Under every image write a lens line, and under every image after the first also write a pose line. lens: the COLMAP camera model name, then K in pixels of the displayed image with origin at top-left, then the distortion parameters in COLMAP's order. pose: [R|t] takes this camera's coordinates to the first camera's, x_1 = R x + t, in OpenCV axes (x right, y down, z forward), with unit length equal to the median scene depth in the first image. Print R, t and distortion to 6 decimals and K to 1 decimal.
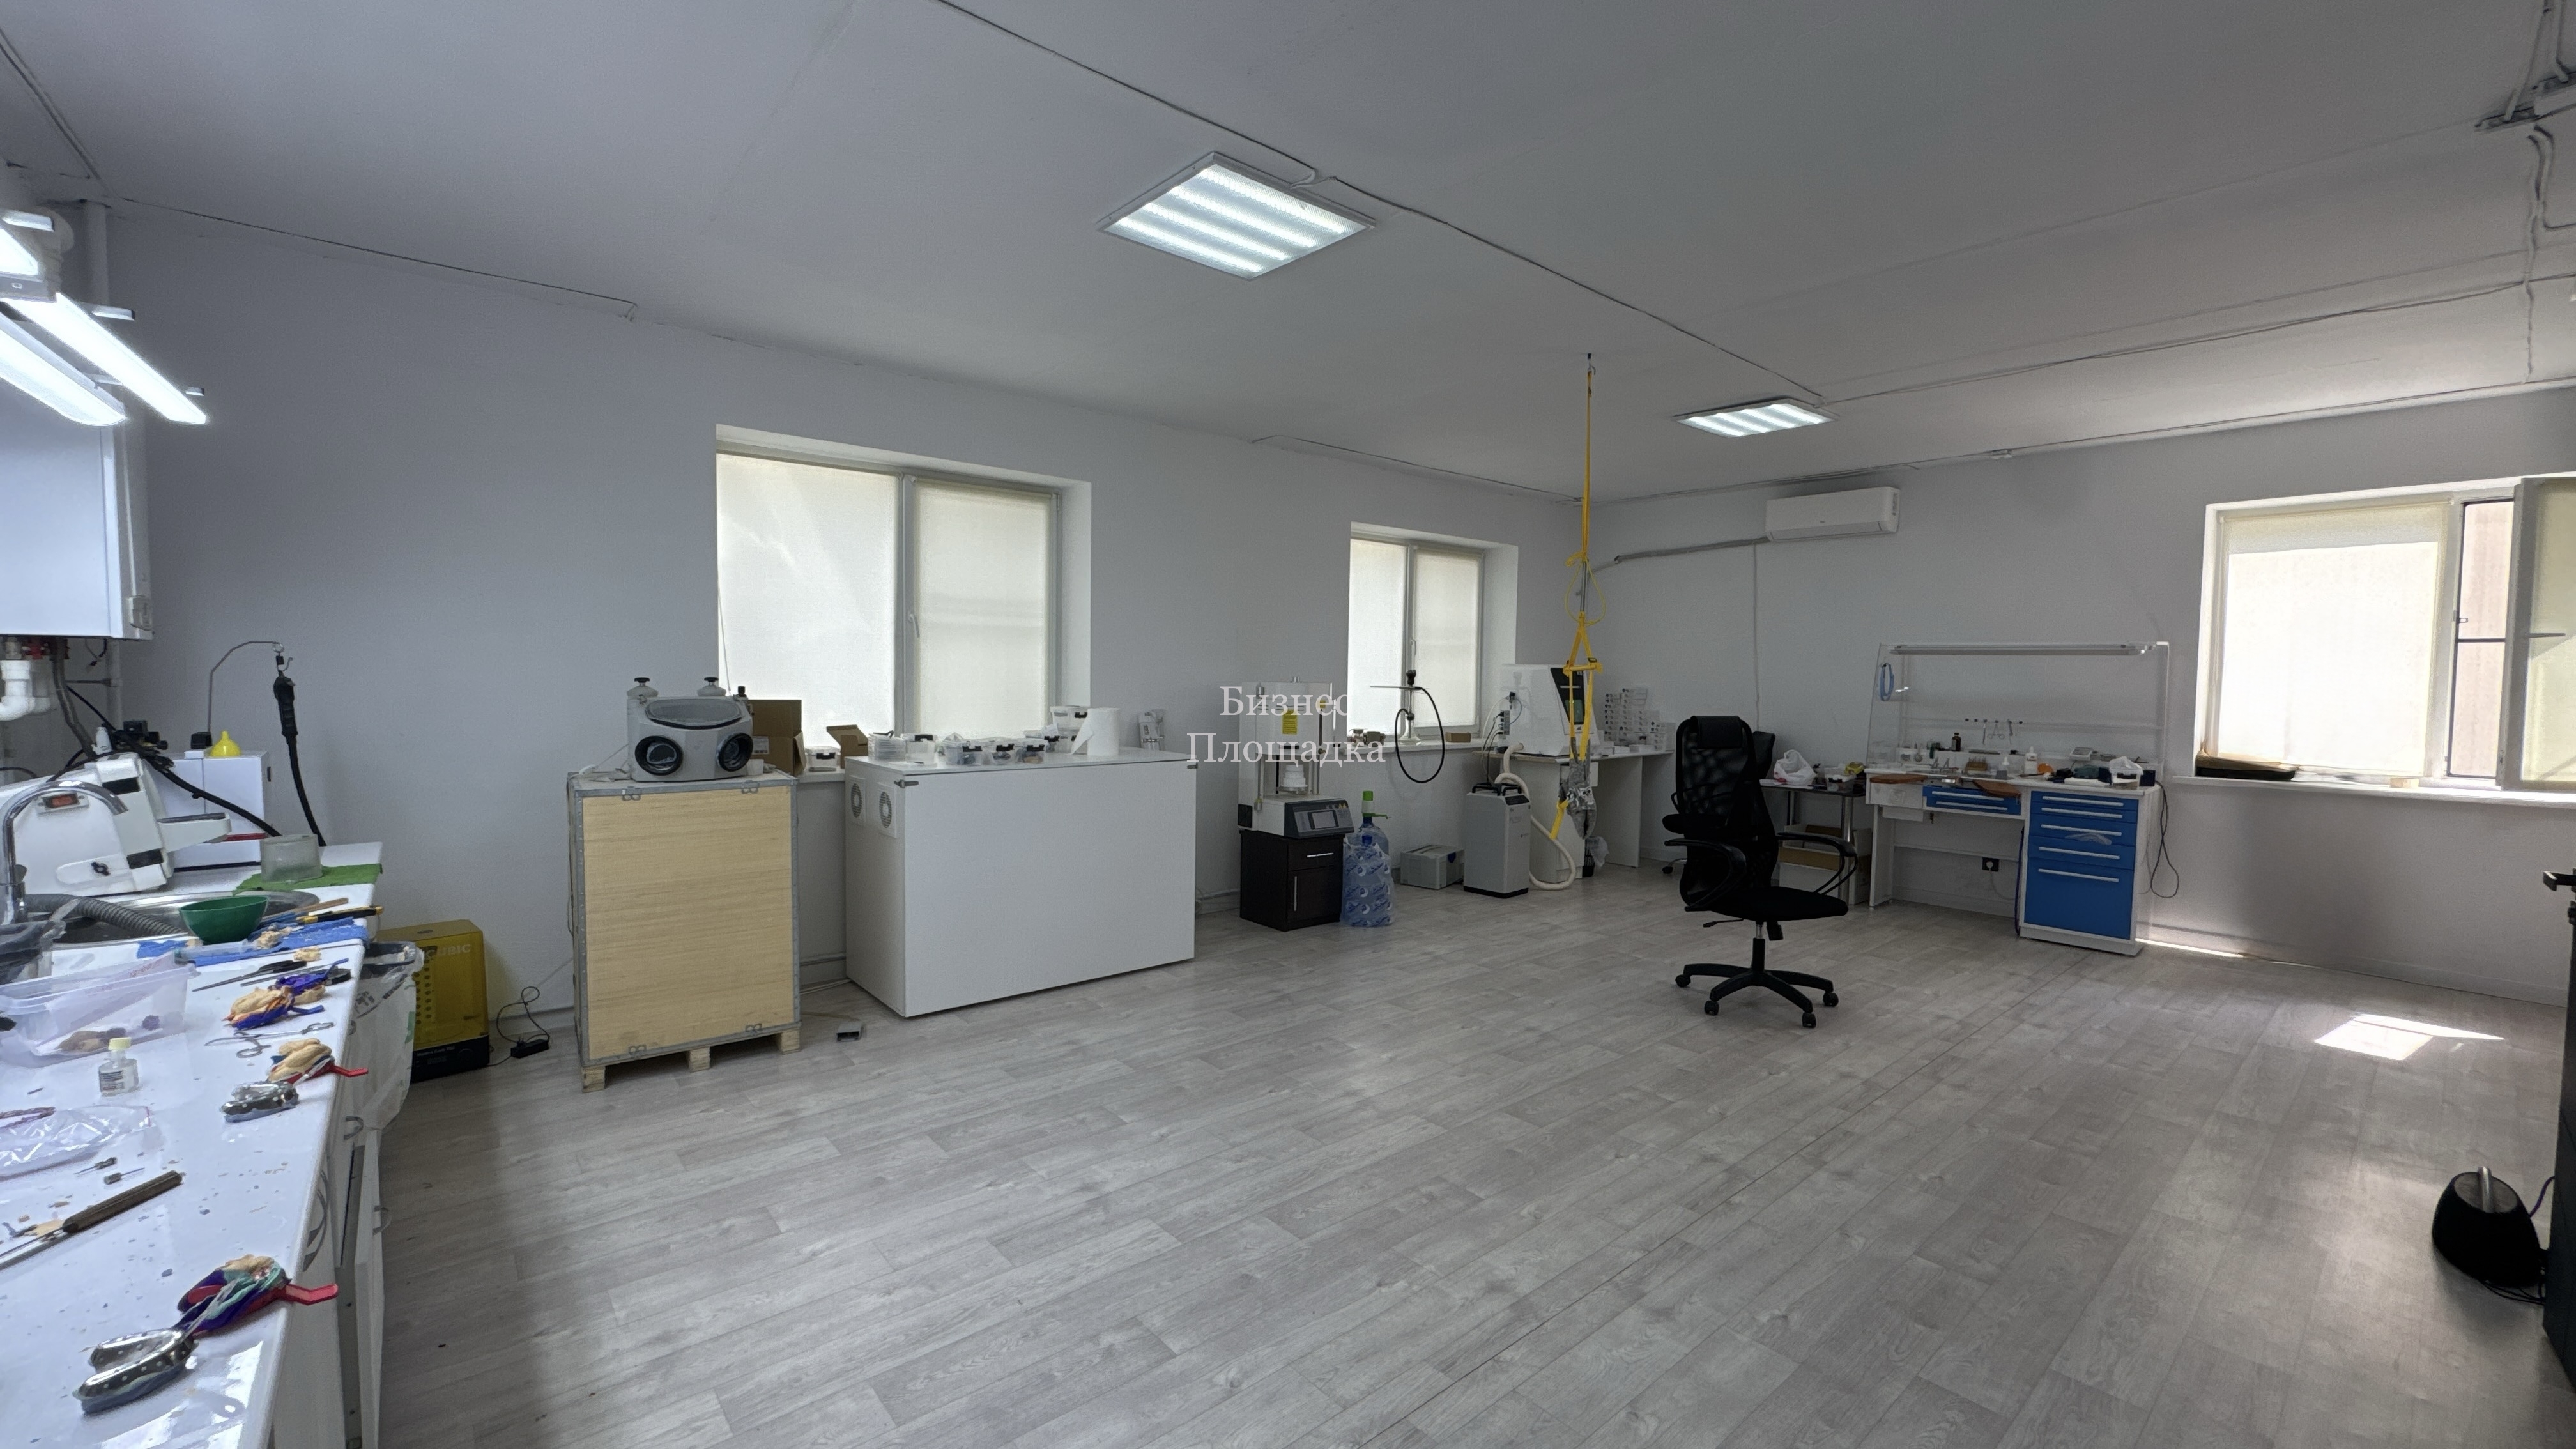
lens RADIAL K [[1027.1, 0, 1293.8], [0, 1027.1, 717.8], [0, 0, 1]] dist [-0.002566, 0.000134]
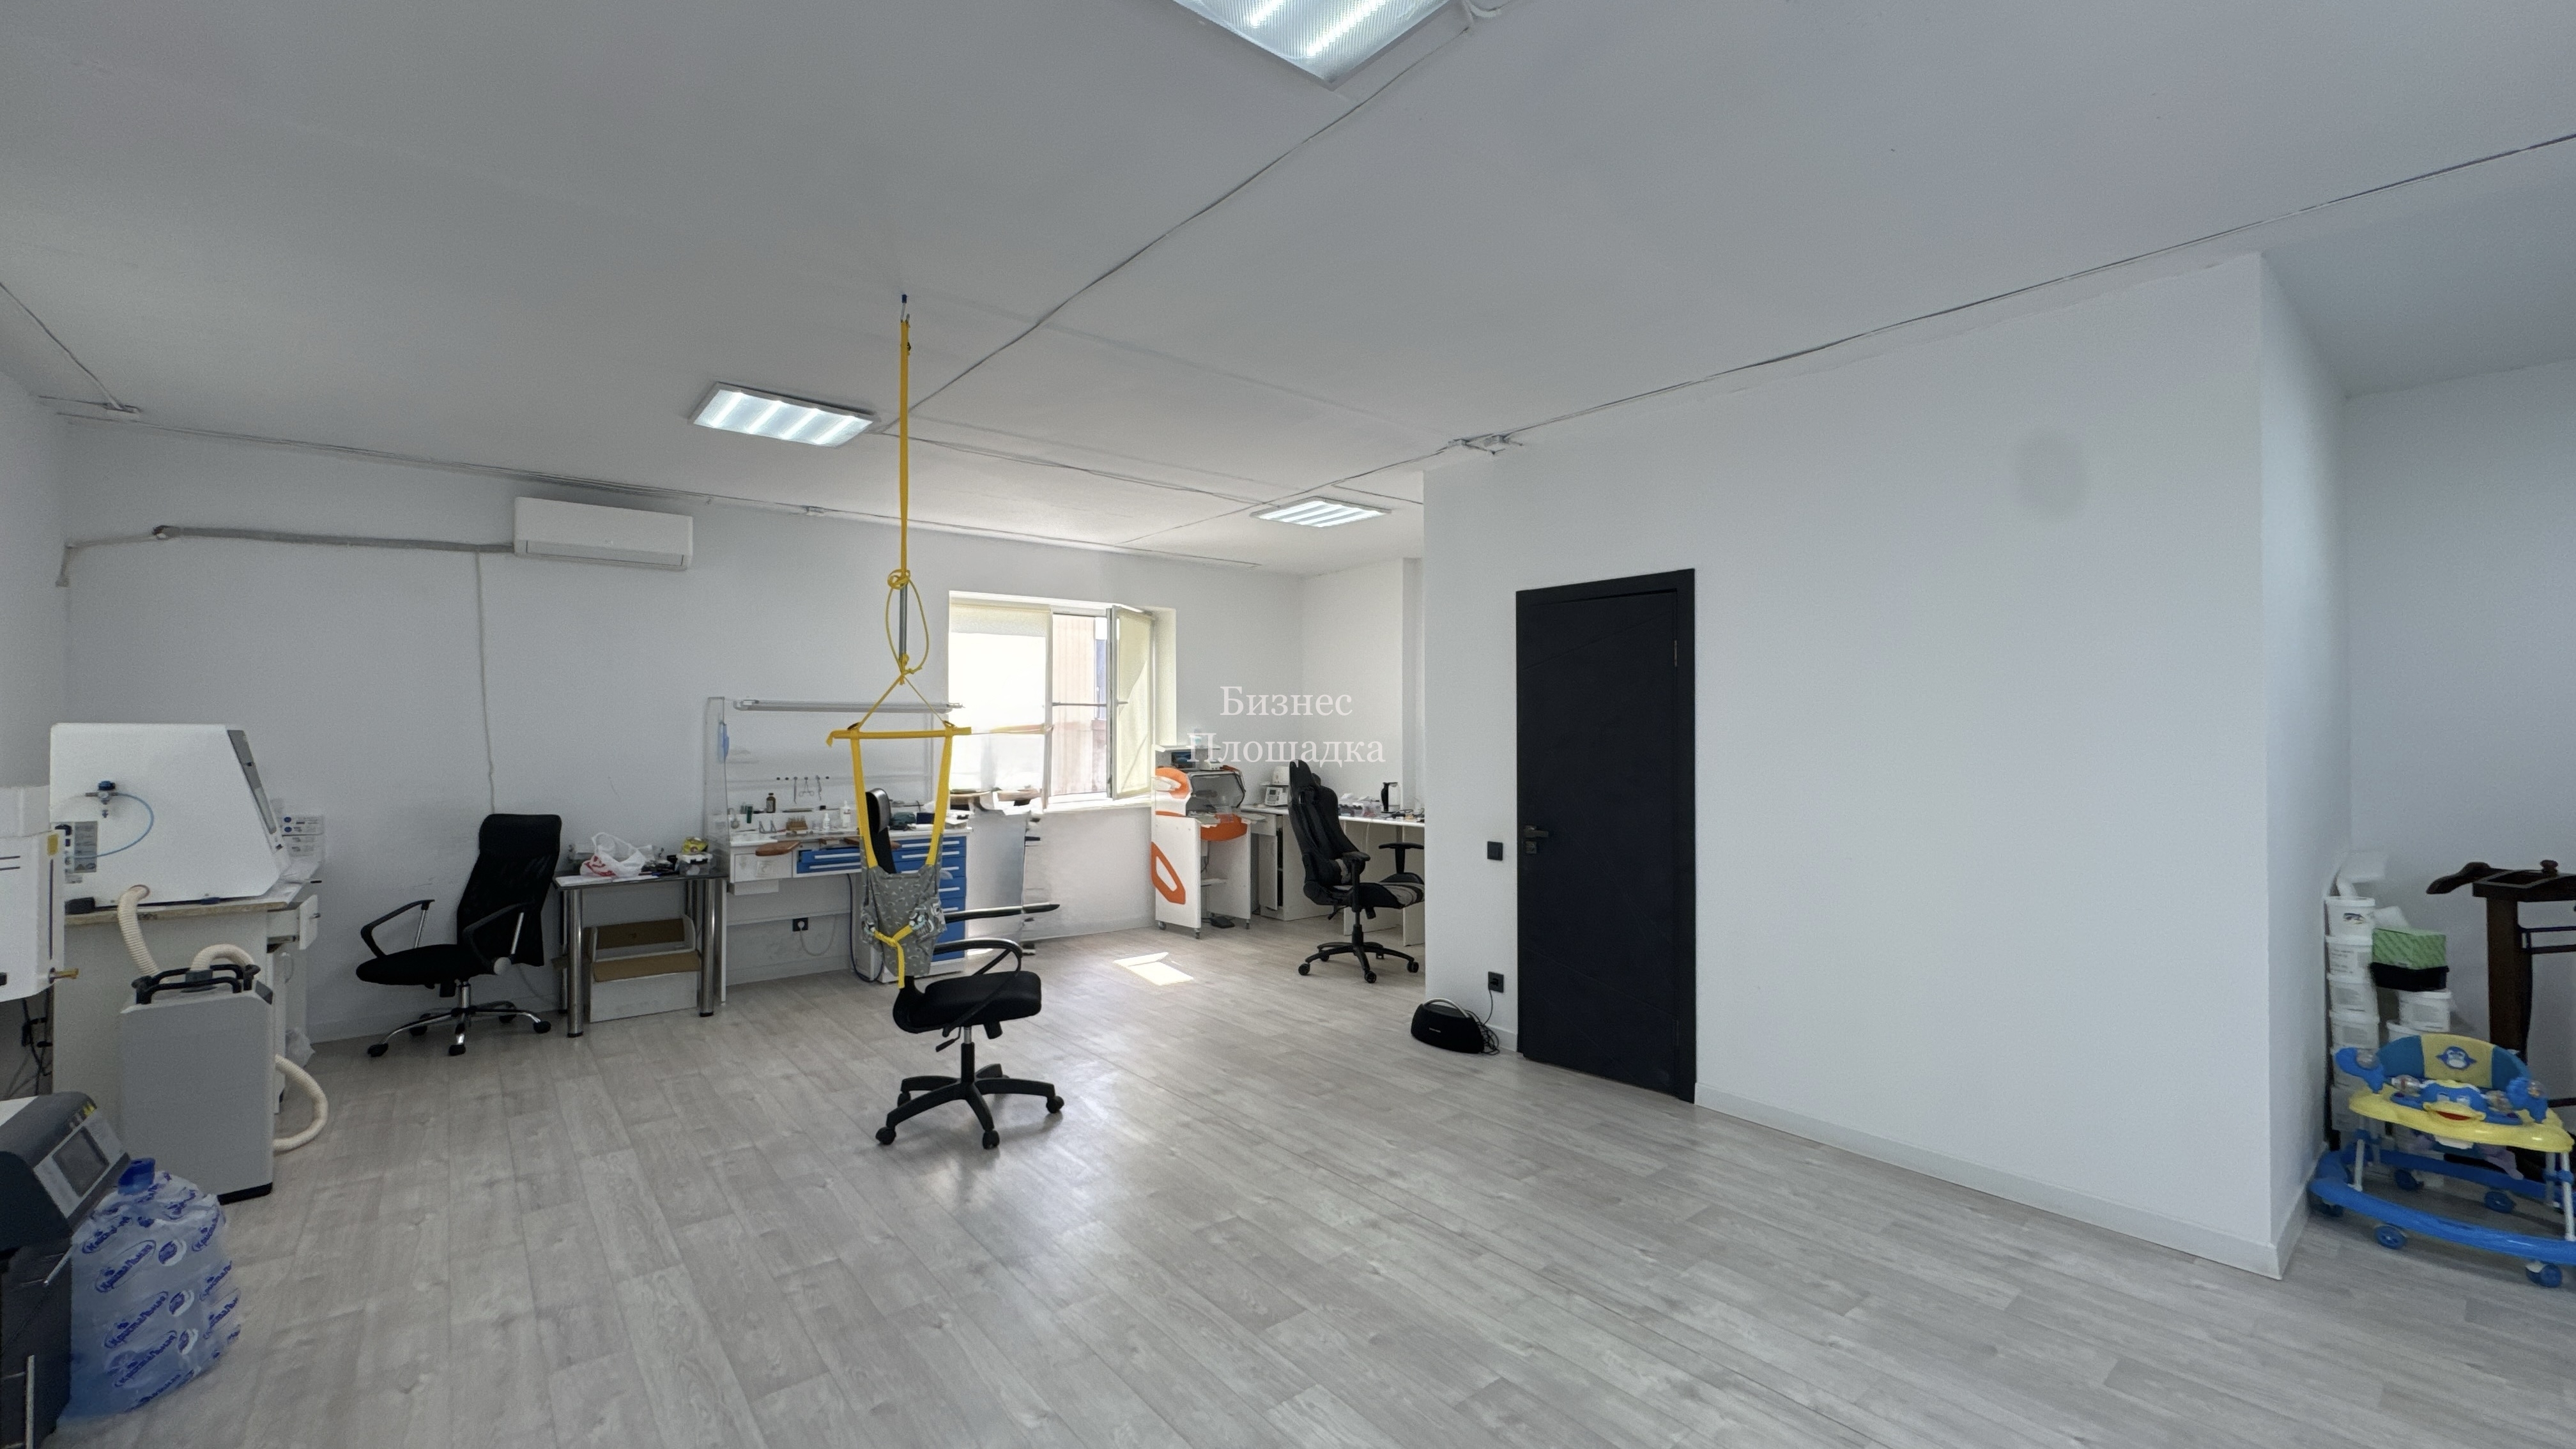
lens RADIAL K [[1027.1, 0, 1292.4], [0, 1027.1, 716.4], [0, 0, 1]] dist [-0.002566, 0.000134]
pose [[0.024302, -0.001154, 0.999704, -0.426350], [0.046109, 0.998936, 0.000032, -0.049802], [-0.998641, 0.046094, 0.024330, 0.734949]]
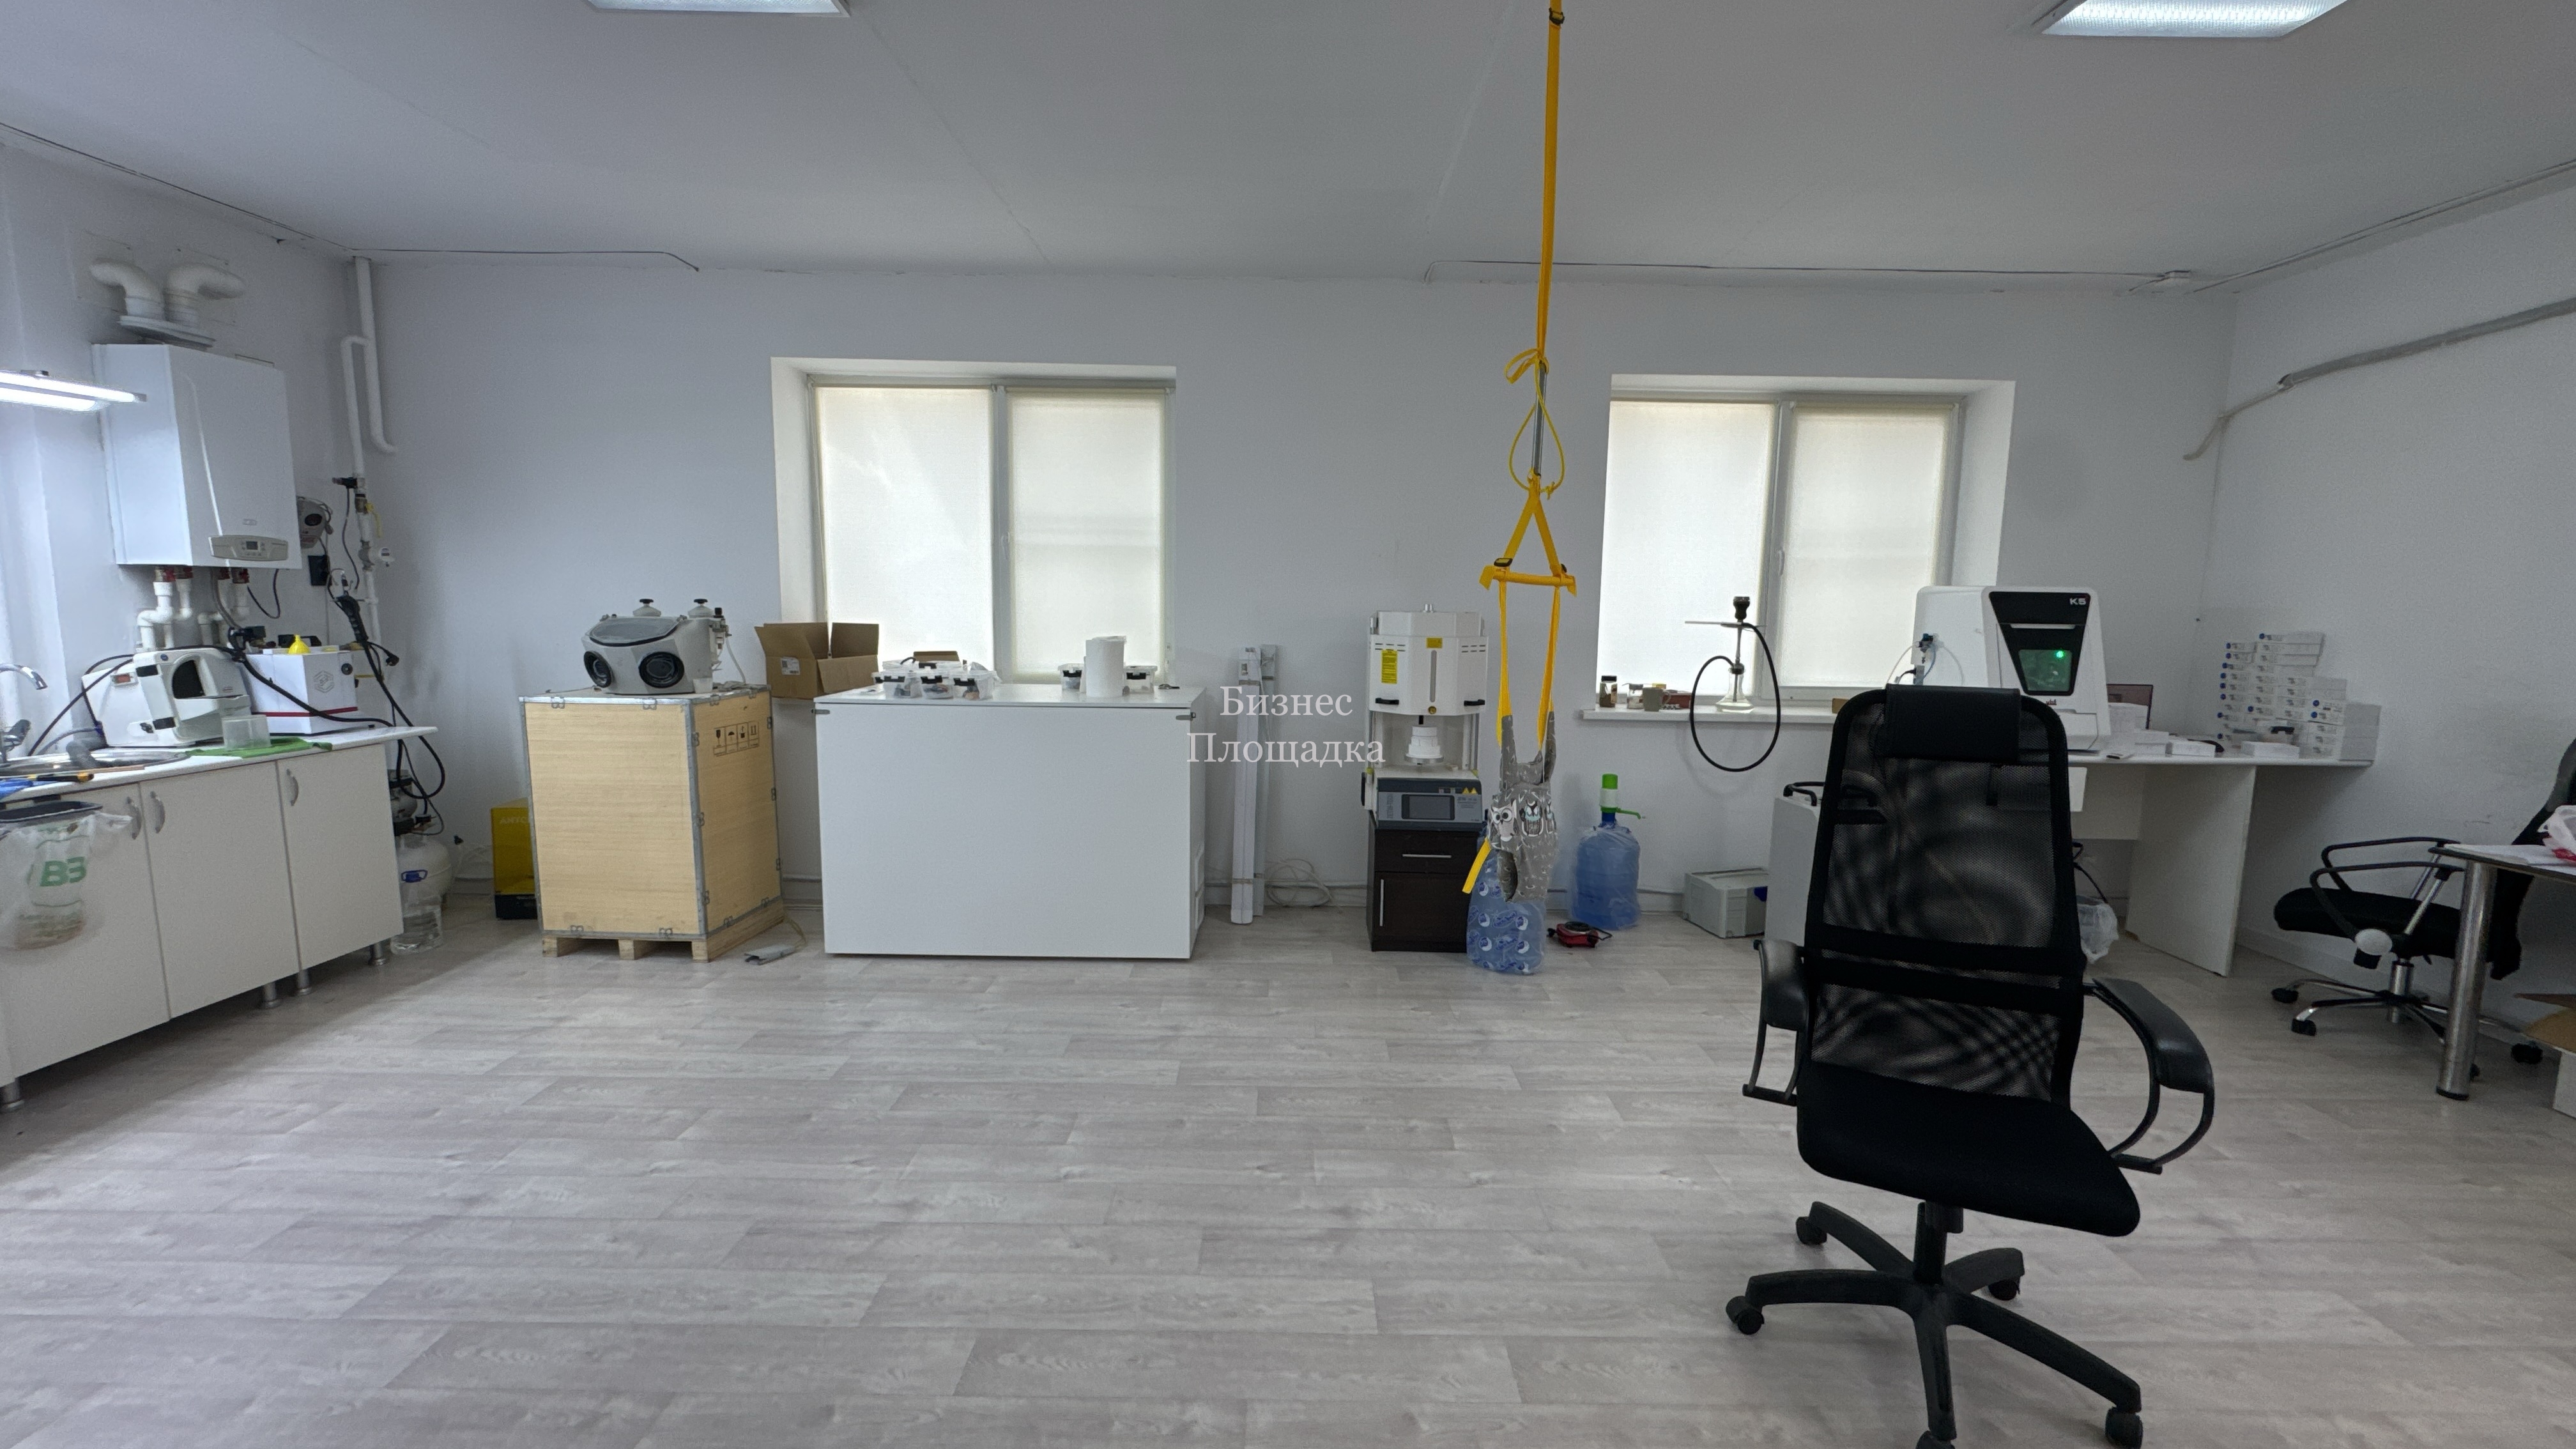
lens RADIAL K [[1027.1, 0, 1293.5], [0, 1027.1, 722.2], [0, 0, 1]] dist [-0.002566, 0.000134]
pose [[0.758409, 0.074761, -0.647477, 0.543560], [-0.033085, 0.996535, 0.076311, -0.012919], [0.650939, -0.036453, 0.758255, 0.536990]]
